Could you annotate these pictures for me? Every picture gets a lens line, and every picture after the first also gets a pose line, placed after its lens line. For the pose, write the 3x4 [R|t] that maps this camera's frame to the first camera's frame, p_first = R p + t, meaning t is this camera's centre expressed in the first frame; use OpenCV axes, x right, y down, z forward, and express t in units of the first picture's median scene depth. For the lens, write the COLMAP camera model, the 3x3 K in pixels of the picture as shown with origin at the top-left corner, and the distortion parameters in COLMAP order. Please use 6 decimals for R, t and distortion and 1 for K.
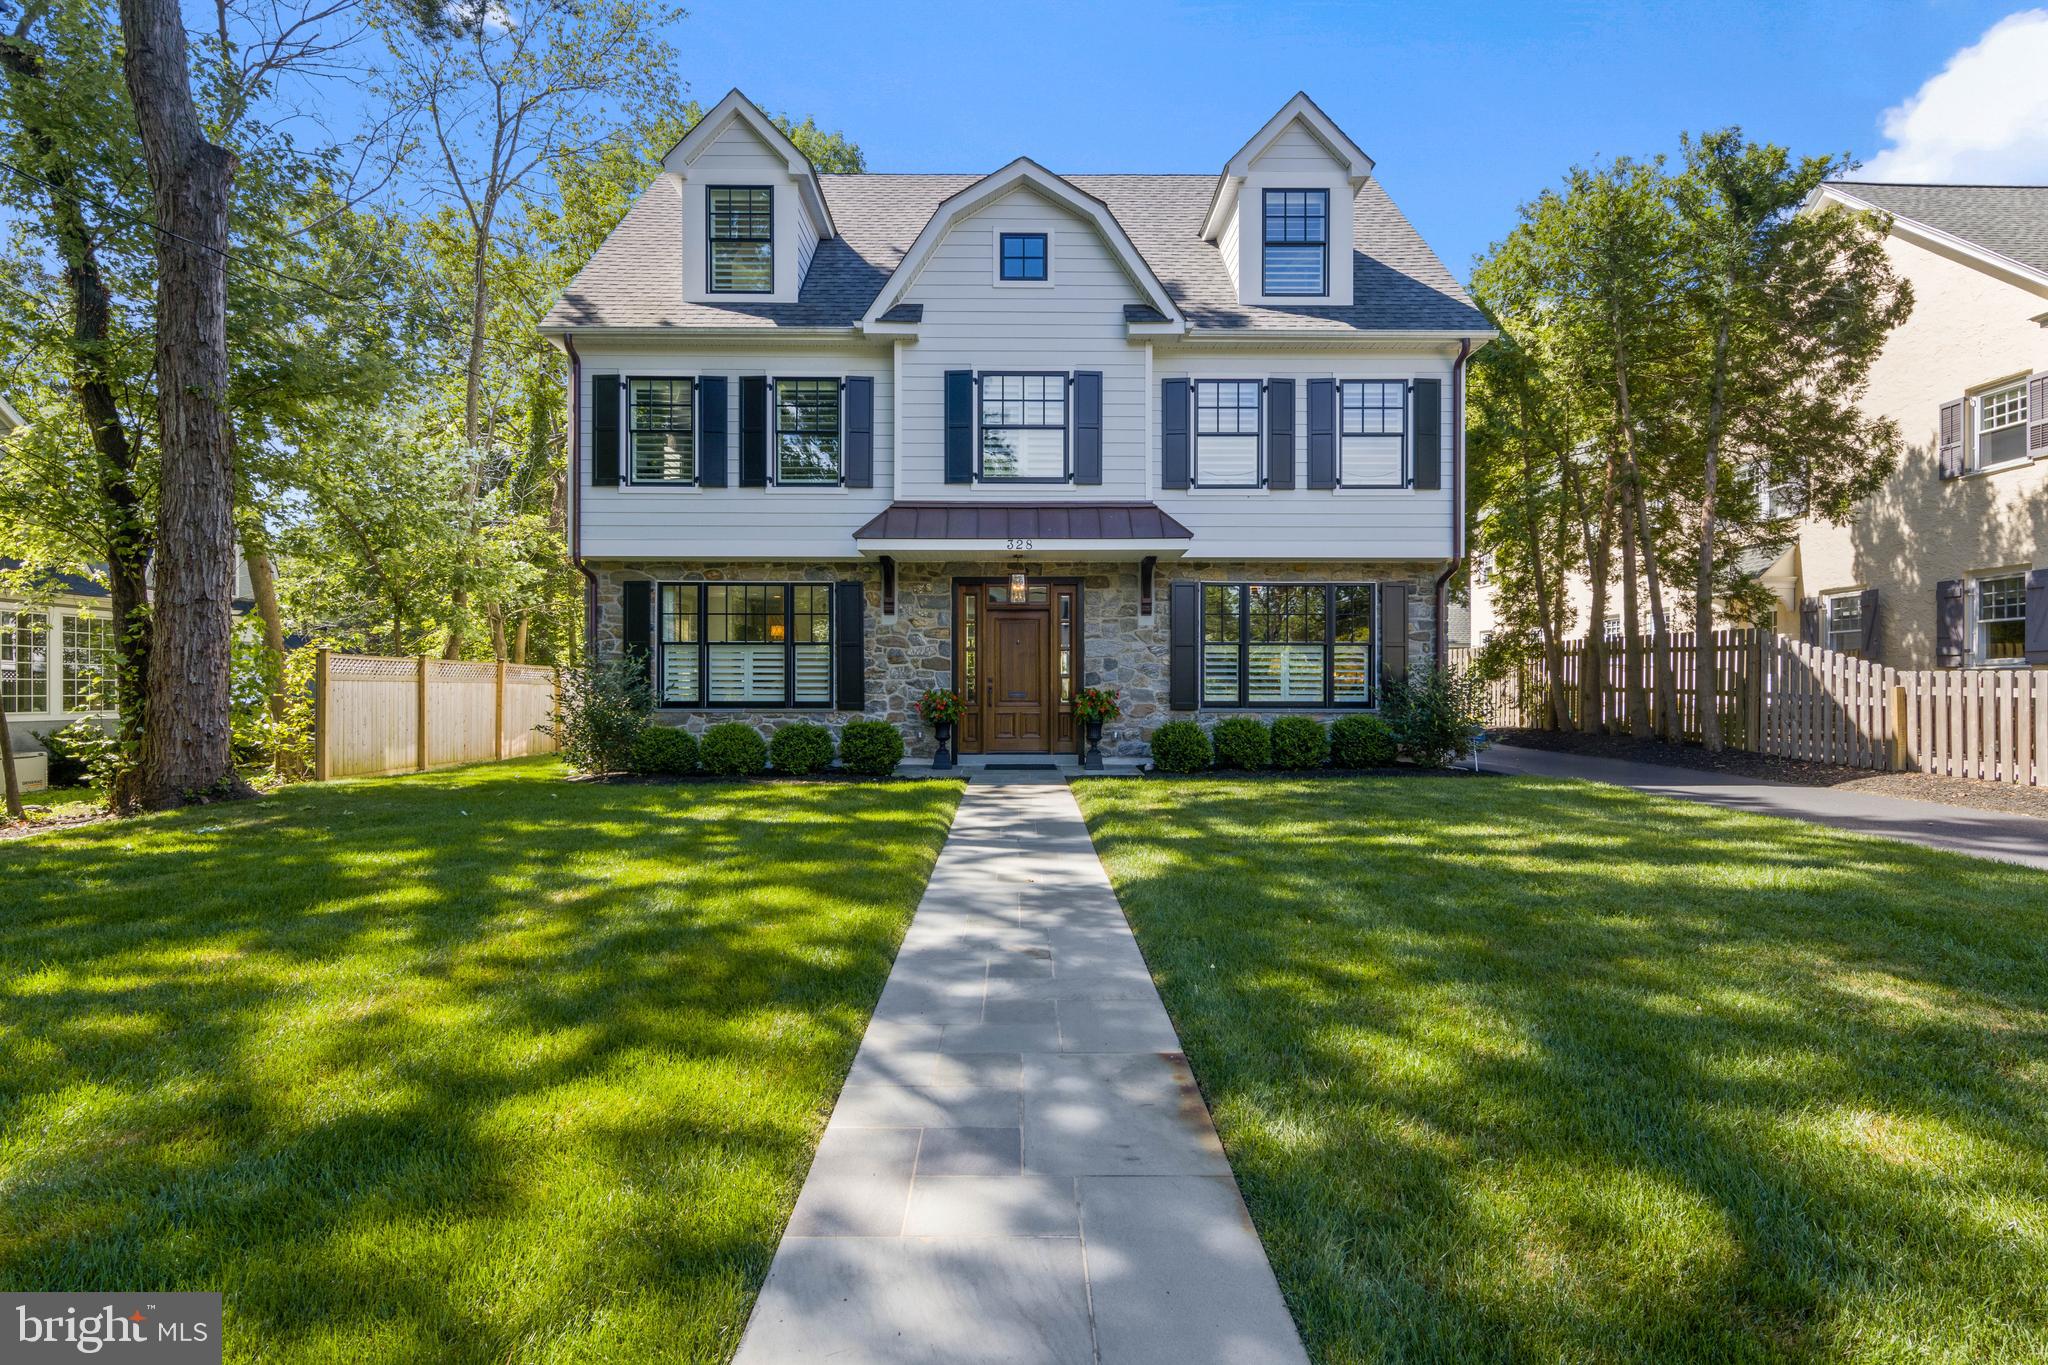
lens RADIAL K [[1054.5, 0, 1020.2], [0, 1054.5, 684.9], [0, 0, 1]] dist [-0.005699, -0.000049]
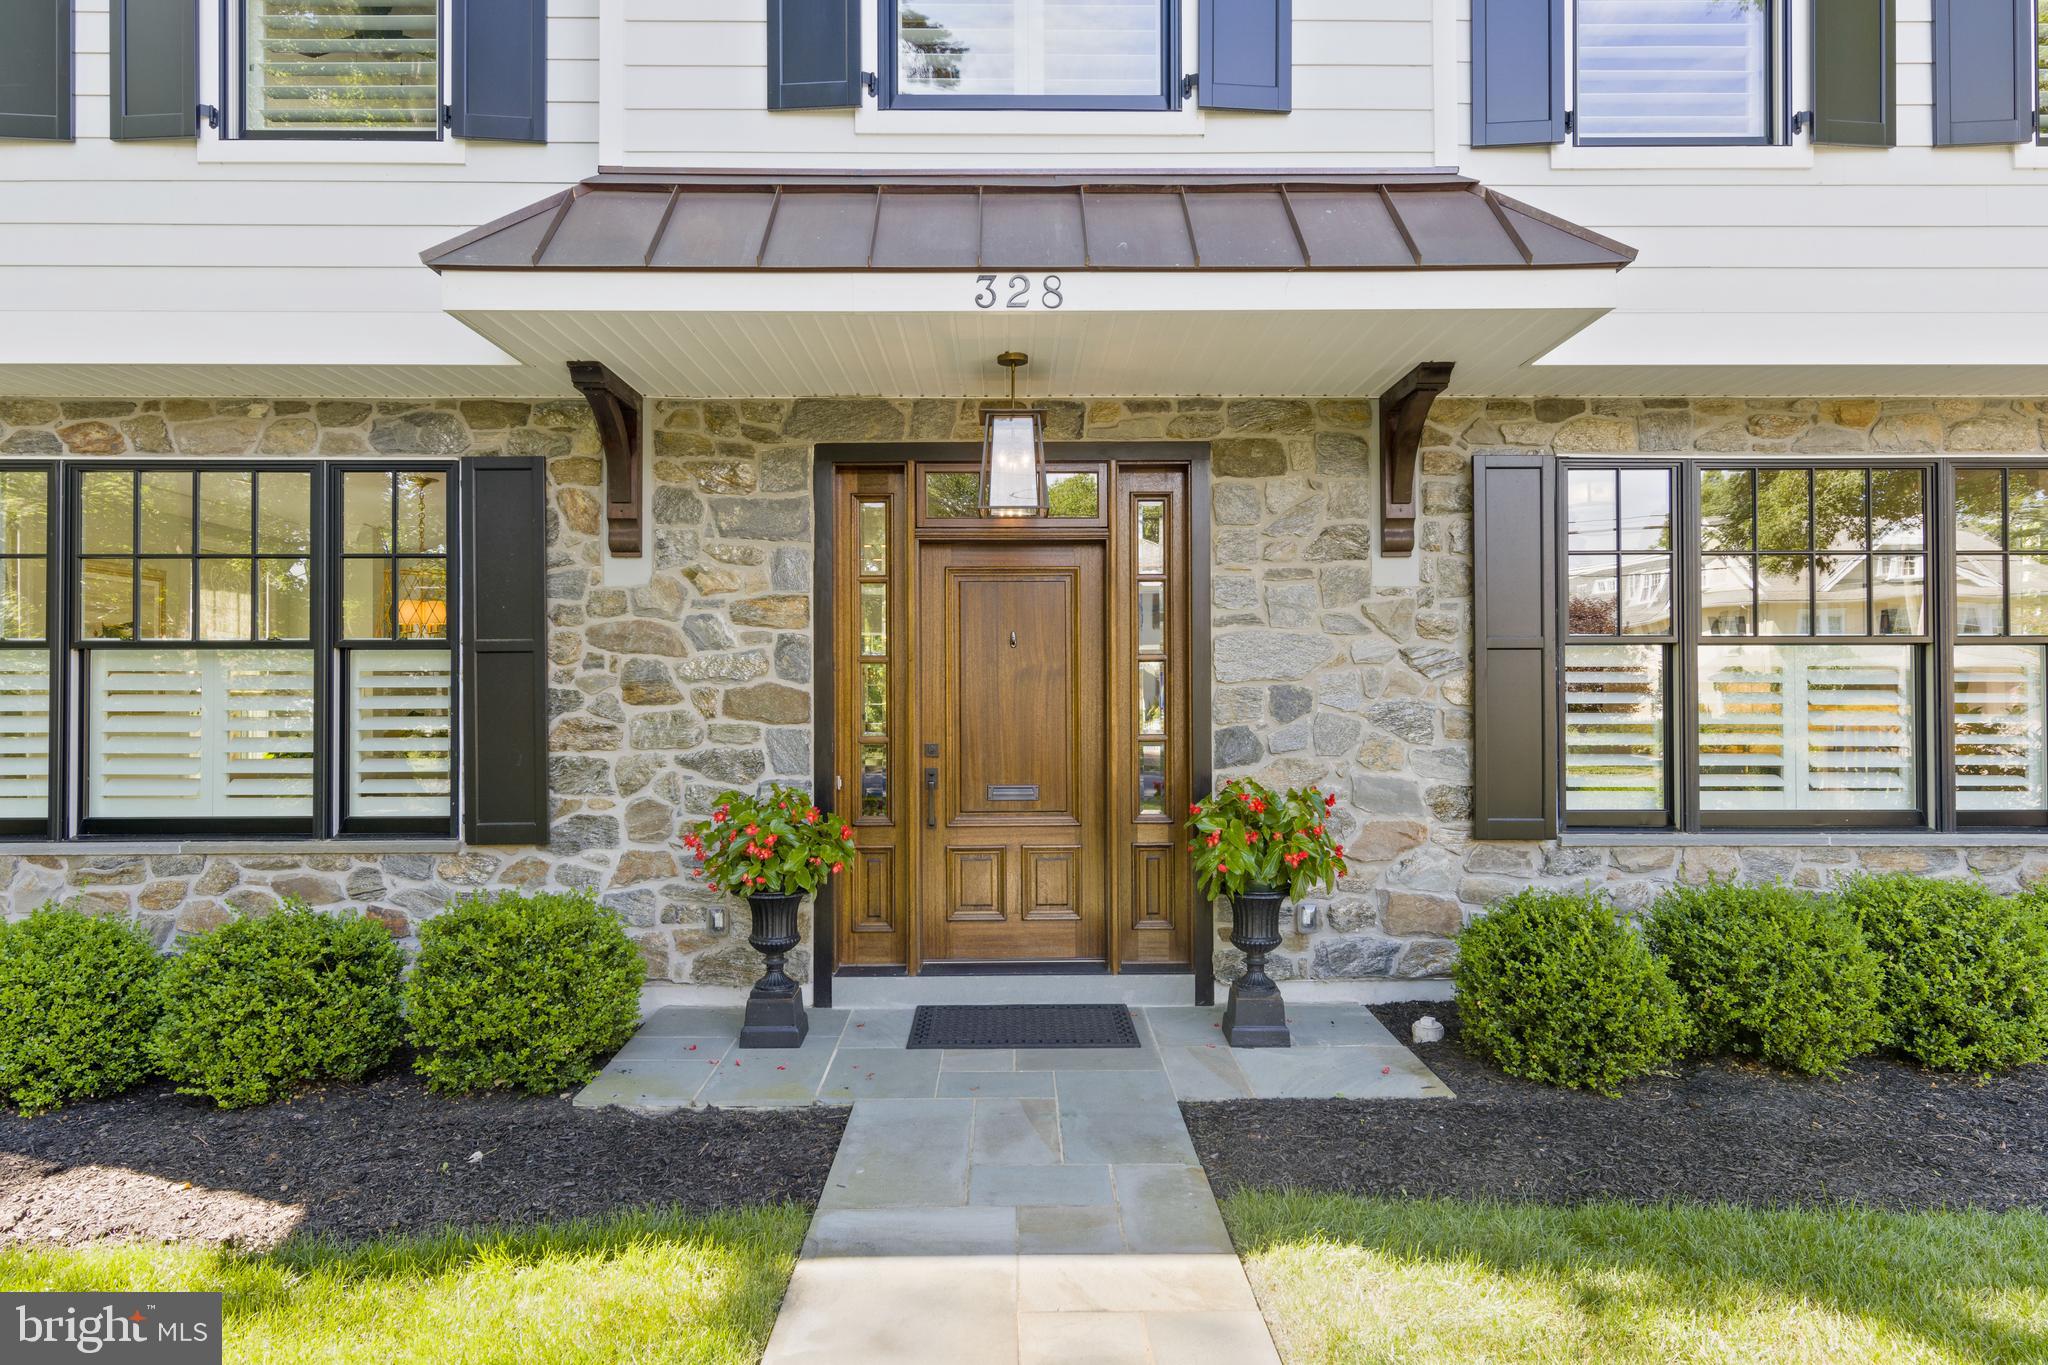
lens RADIAL K [[1239.7, 0, 1026.5], [0, 1239.7, 679.4], [0, 0, 1]] dist [0.000468, -0.000061]
pose [[0.999909, -0.004298, 0.012824, -0.002931], [0.004408, 0.999954, -0.008563, -0.024287], [-0.012786, 0.008618, 0.999881, 0.615328]]
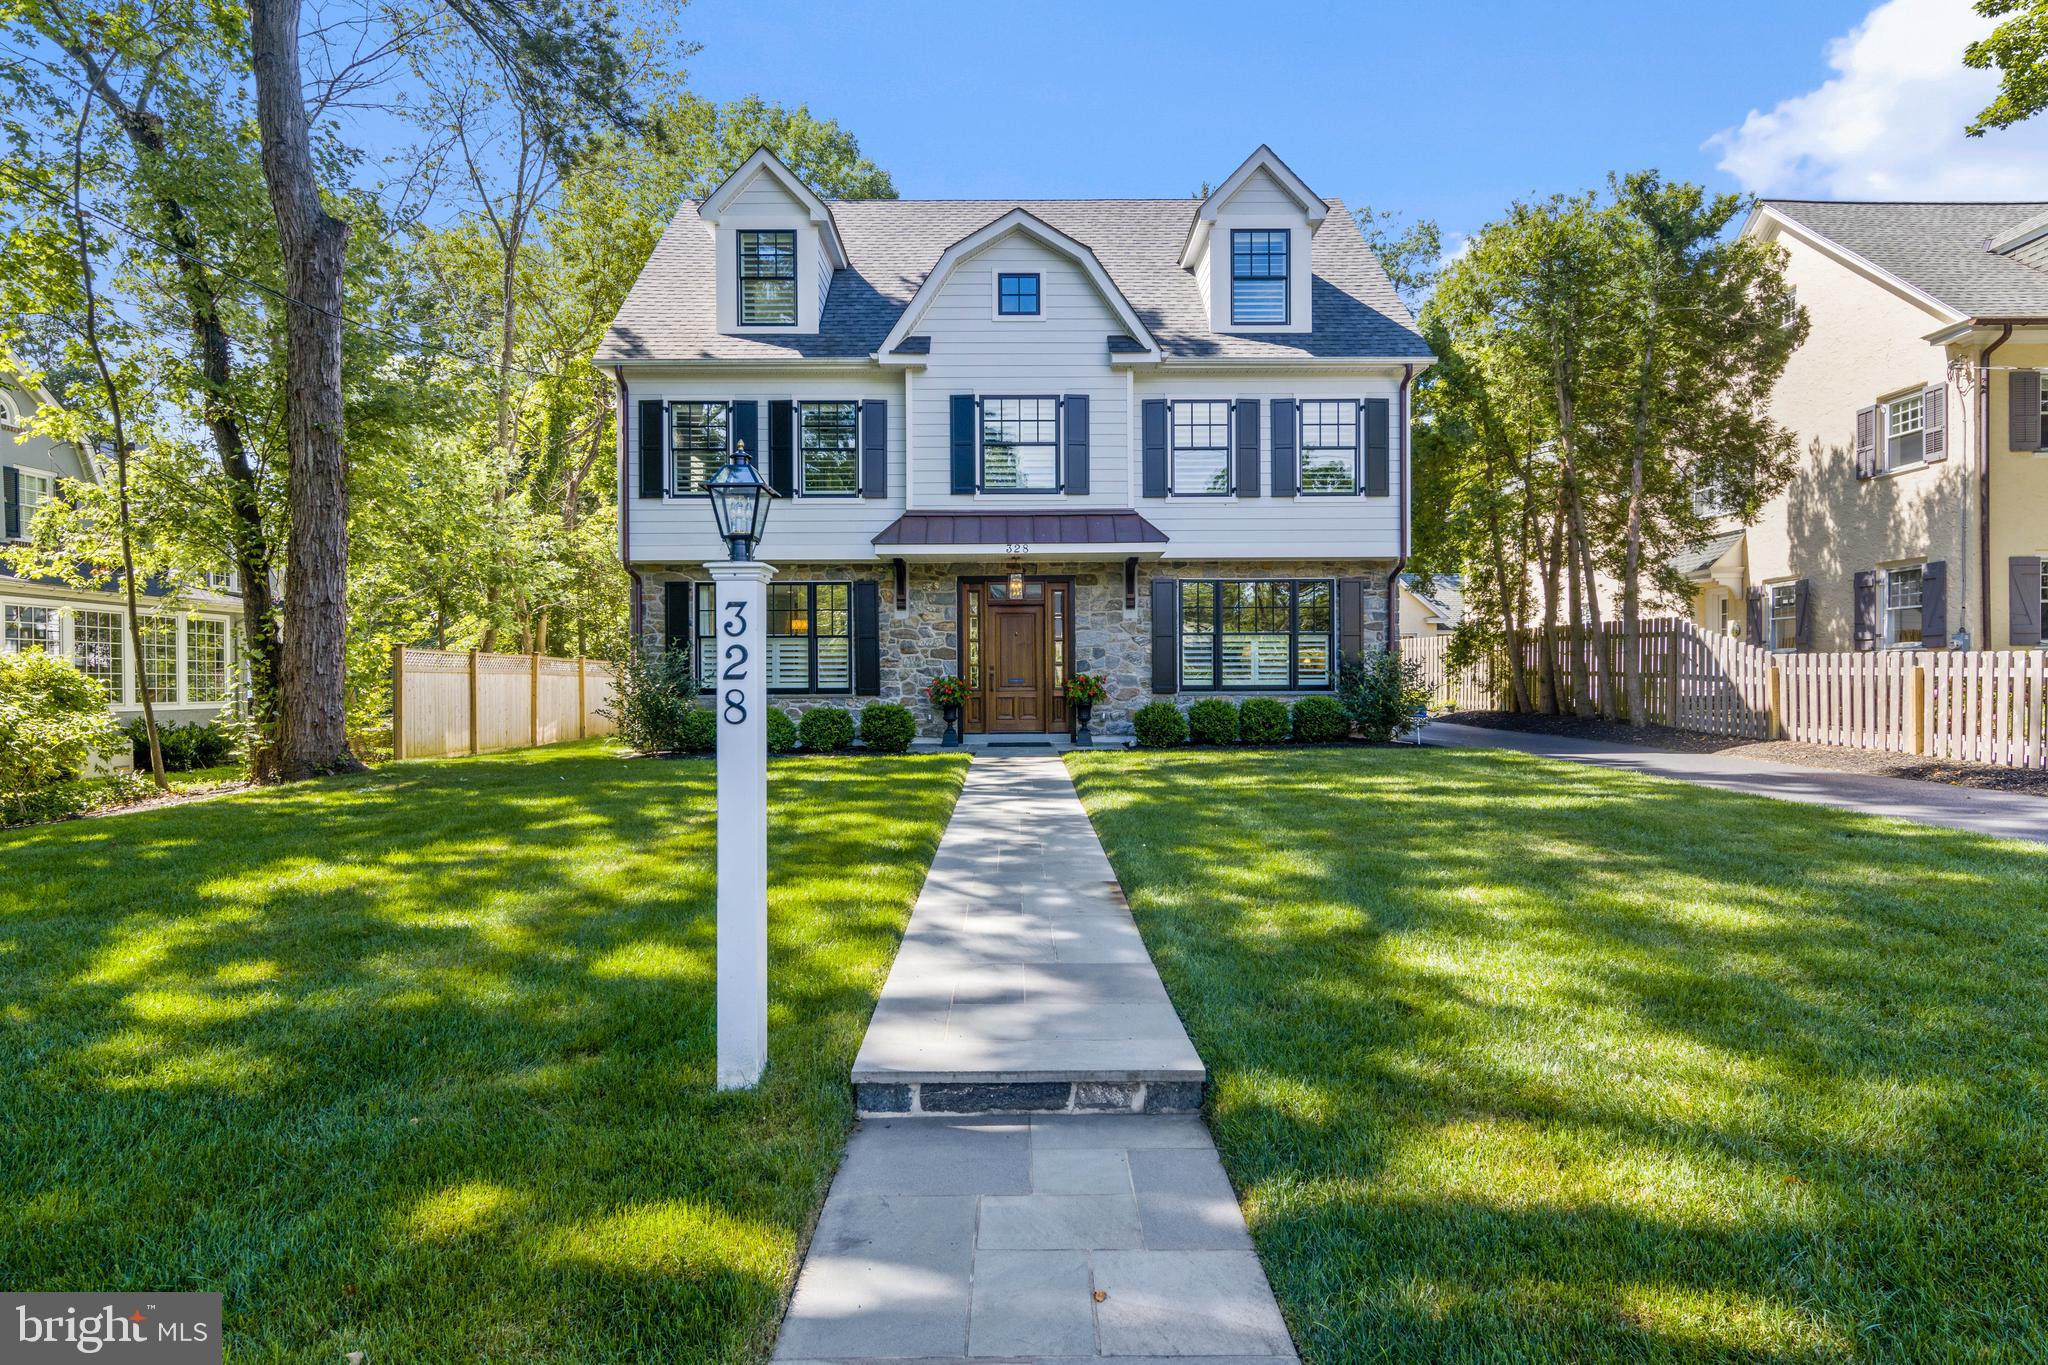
lens RADIAL K [[1148.2, 0, 1019.4], [0, 1148.2, 683.0], [0, 0, 1]] dist [0.005731, 0.000092]
pose [[0.999975, -0.006889, 0.001817, -0.001468], [0.006879, 0.999963, 0.005083, 0.005697], [-0.001852, -0.005071, 0.999985, -0.226165]]
